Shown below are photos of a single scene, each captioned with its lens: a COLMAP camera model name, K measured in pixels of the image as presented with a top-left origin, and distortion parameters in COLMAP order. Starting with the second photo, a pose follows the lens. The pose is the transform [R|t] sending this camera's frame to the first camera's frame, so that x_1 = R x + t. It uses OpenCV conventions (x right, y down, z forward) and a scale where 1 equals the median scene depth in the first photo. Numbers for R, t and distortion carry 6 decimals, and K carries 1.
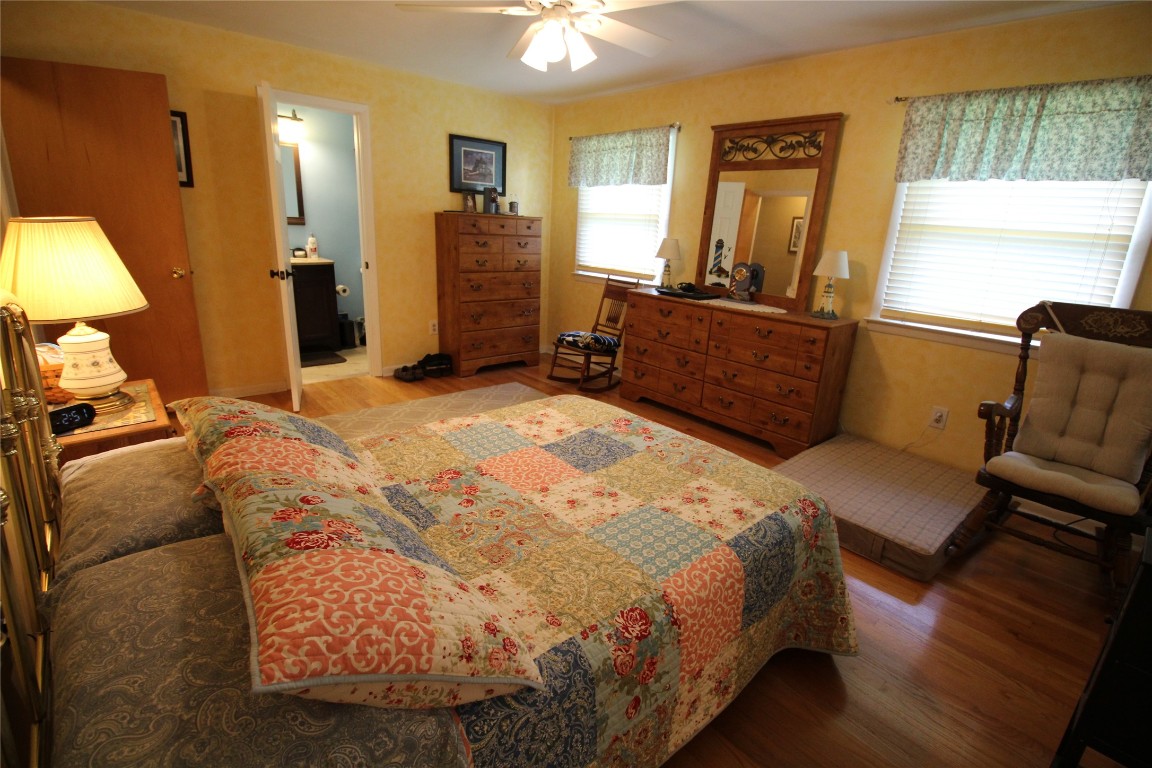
lens RADIAL K [[531.9, 0, 577.7], [0, 531.9, 379.0], [0, 0, 1]] dist [-0.012638, -0.002081]
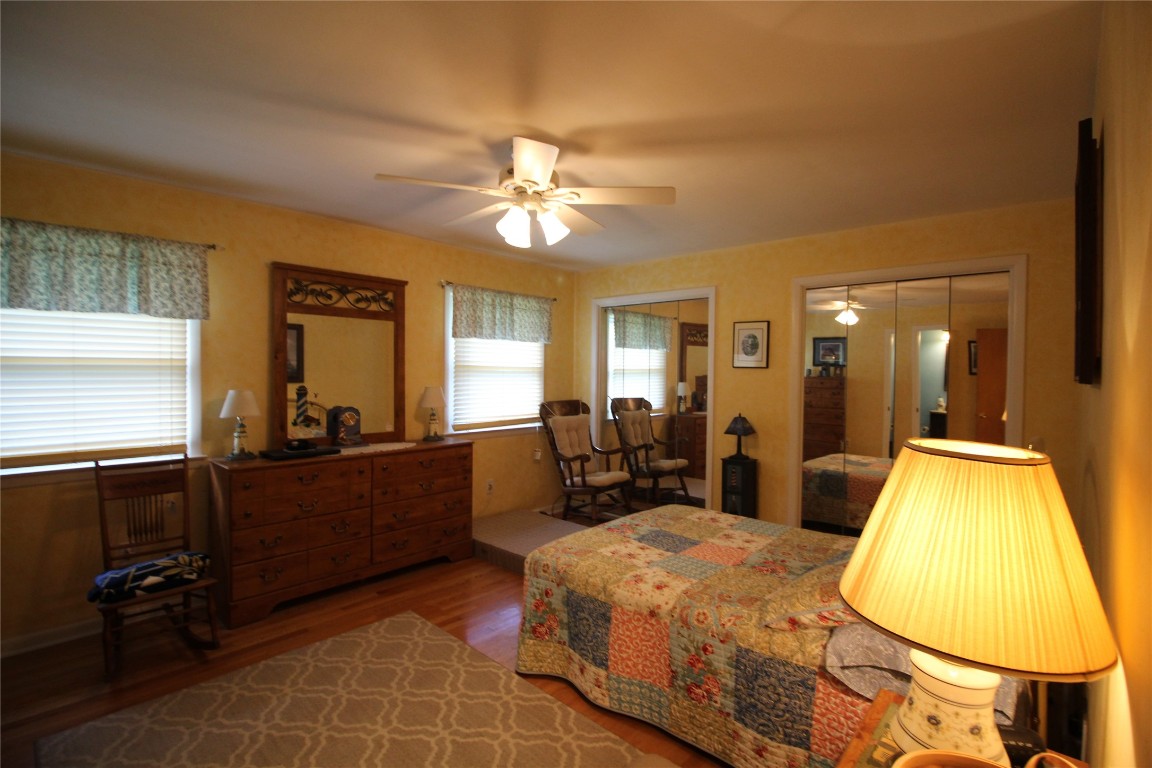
lens RADIAL K [[531.9, 0, 579.2], [0, 531.9, 382.2], [0, 0, 1]] dist [-0.012638, -0.002081]
pose [[-0.107772, -0.074293, 0.991396, -0.777534], [0.264112, 0.959232, 0.100593, -0.278185], [-0.958452, 0.272681, -0.083757, 0.740583]]
